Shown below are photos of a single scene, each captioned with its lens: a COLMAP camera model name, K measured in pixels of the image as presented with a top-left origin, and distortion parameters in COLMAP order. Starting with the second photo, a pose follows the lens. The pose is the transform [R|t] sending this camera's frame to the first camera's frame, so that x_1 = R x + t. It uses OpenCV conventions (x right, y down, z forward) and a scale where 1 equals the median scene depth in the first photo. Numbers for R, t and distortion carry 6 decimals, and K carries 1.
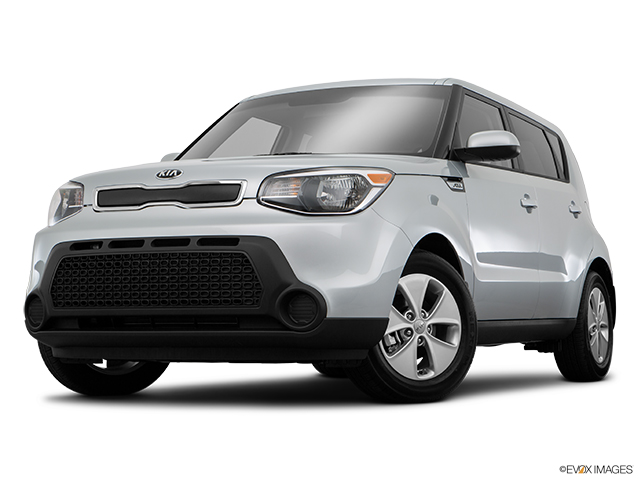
lens RADIAL K [[1312.1, 0, 320.0], [0, 1312.1, 240.0], [0, 0, 1]] dist [0.044208, 0.086601]
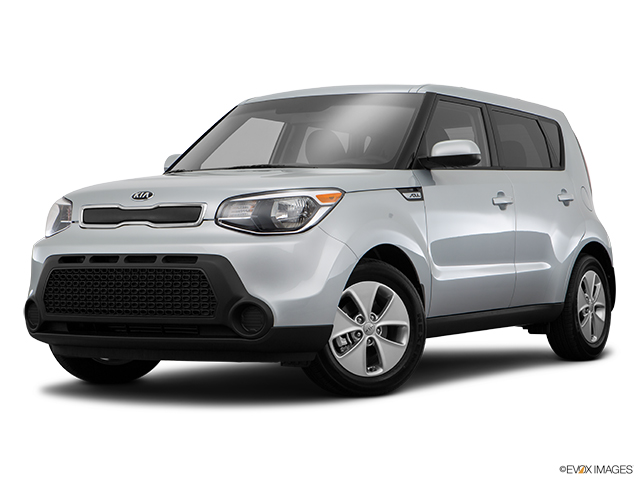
lens RADIAL K [[1399.2, 0, 320.0], [0, 1399.2, 240.0], [0, 0, 1]] dist [0.077295, 0.221530]
pose [[0.996057, -0.007042, -0.088435, 0.140069], [0.011825, 0.998488, 0.053679, -0.073543], [0.087923, -0.054513, 0.994635, -0.180727]]
